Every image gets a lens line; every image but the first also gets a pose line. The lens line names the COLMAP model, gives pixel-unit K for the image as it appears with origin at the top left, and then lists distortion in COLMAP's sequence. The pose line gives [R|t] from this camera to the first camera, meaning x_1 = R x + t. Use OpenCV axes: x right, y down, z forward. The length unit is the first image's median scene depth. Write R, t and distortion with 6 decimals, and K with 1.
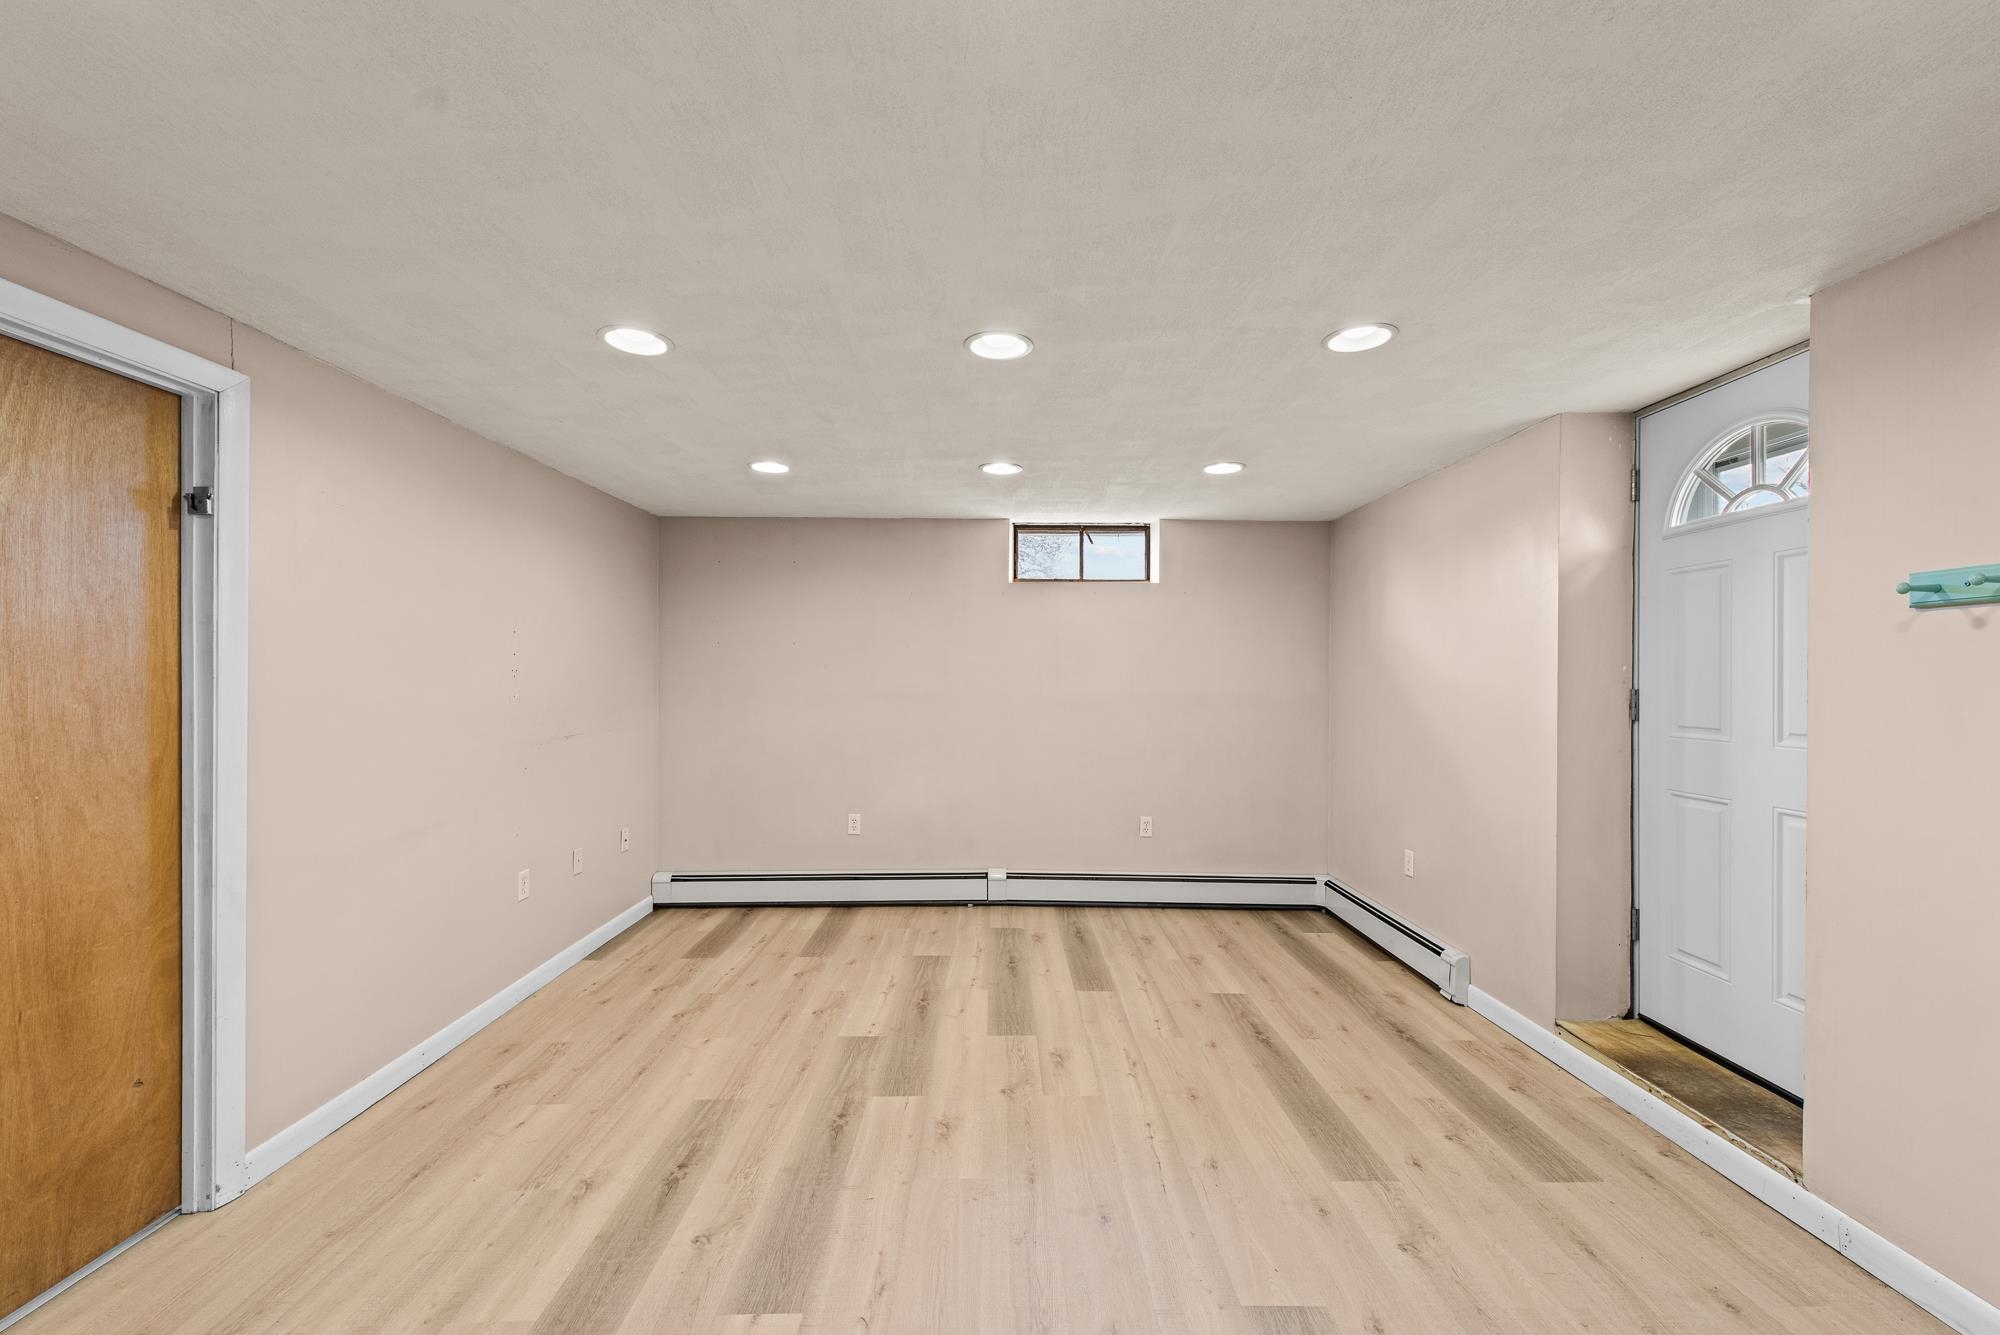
lens RADIAL K [[783.5, 0, 1010.2], [0, 783.5, 674.6], [0, 0, 1]] dist [0.020282, -0.006988]
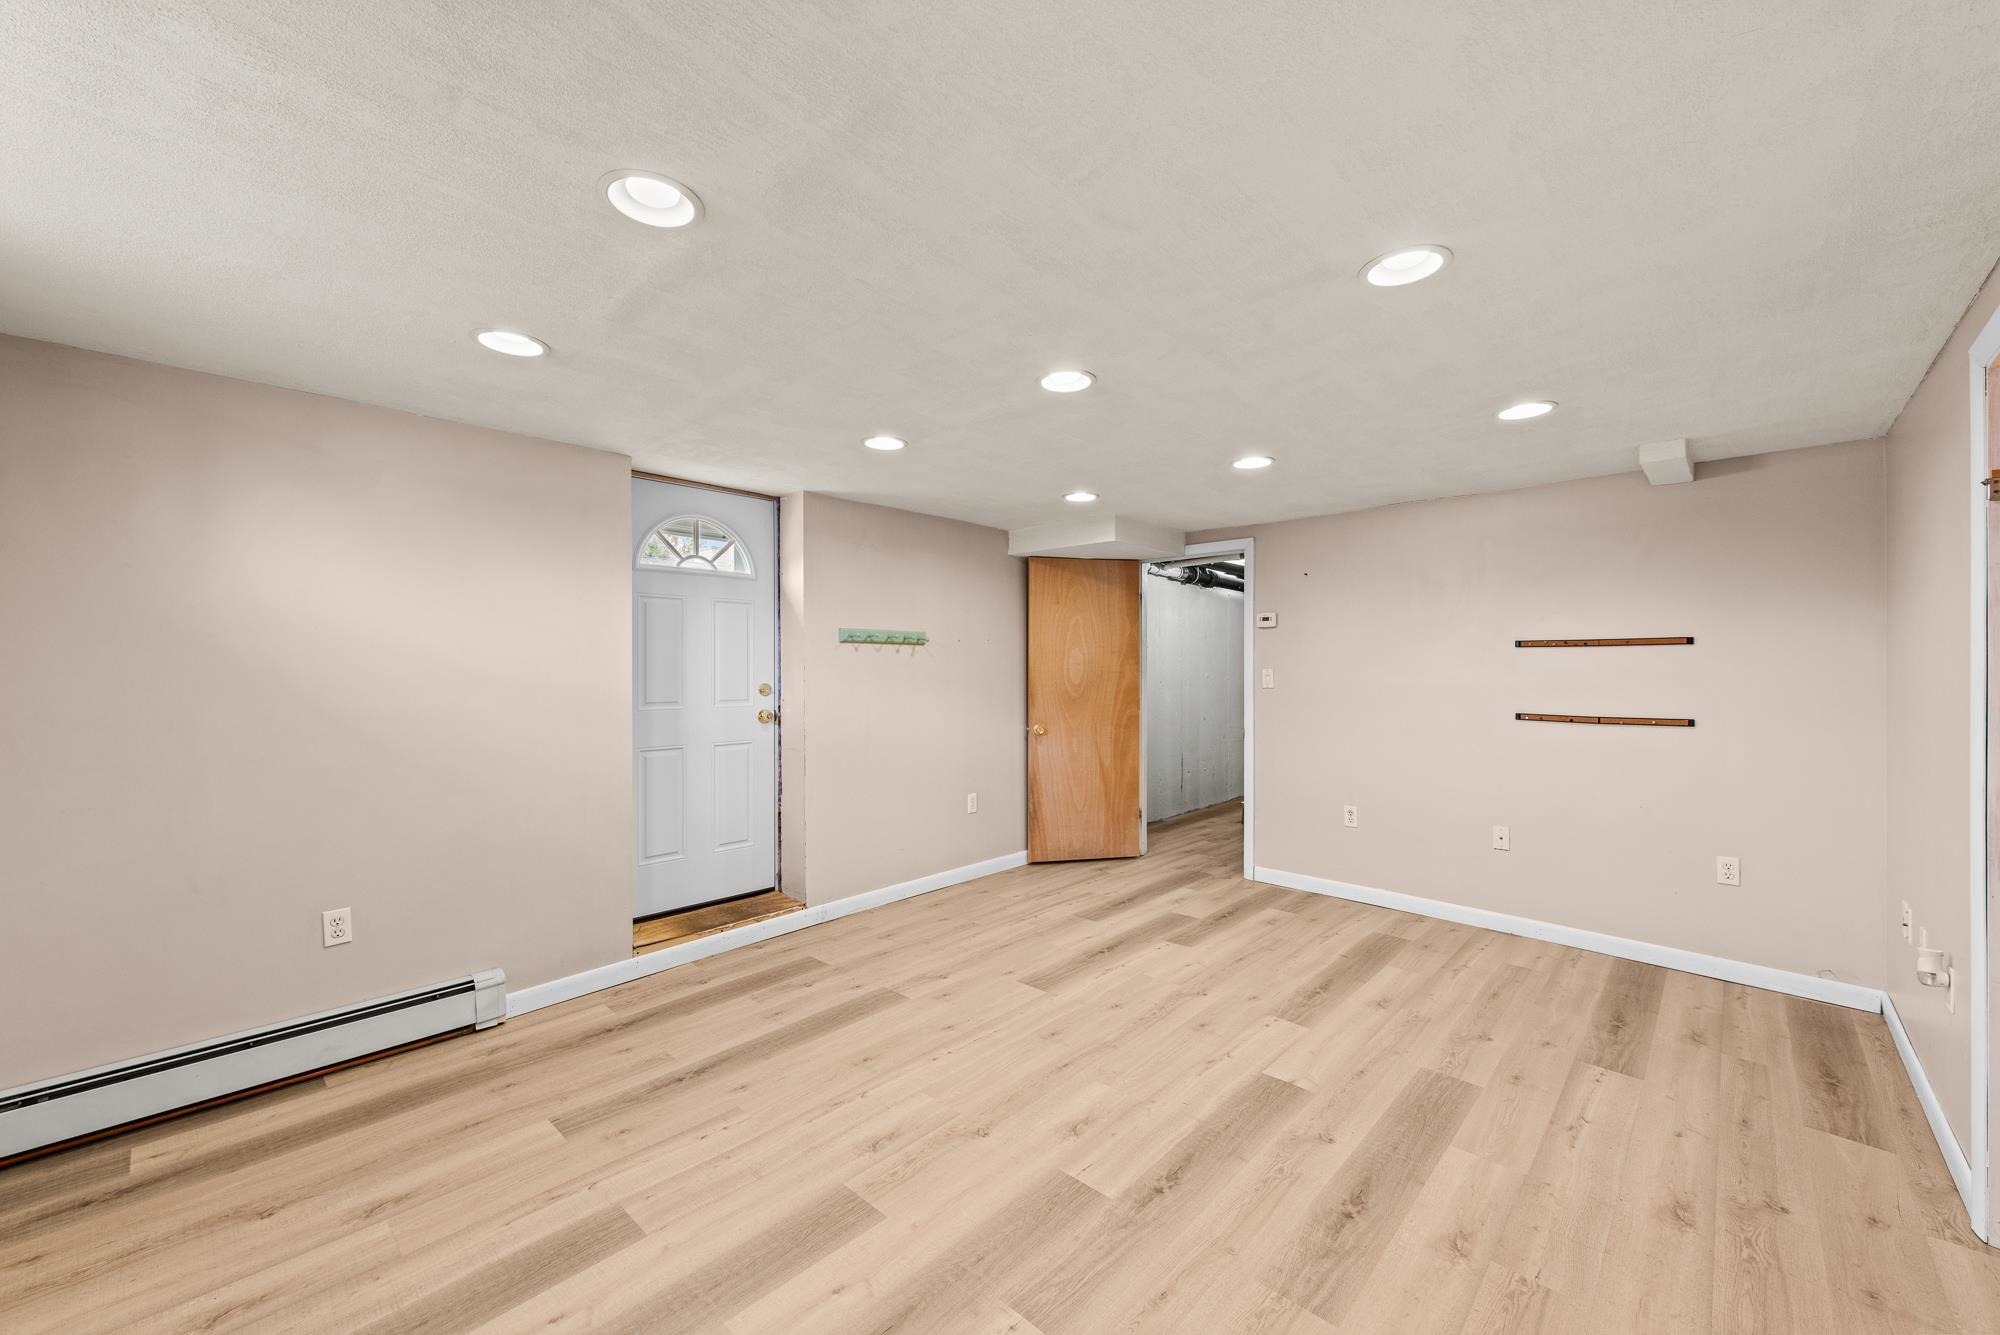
lens RADIAL K [[783.5, 0, 1010.2], [0, 783.5, 674.6], [0, 0, 1]] dist [0.020282, -0.006988]
pose [[-0.724044, -0.004326, 0.689741, -0.684605], [-0.002910, 0.999991, 0.003218, 0.008165], [-0.689748, 0.000322, -0.724049, 1.738124]]
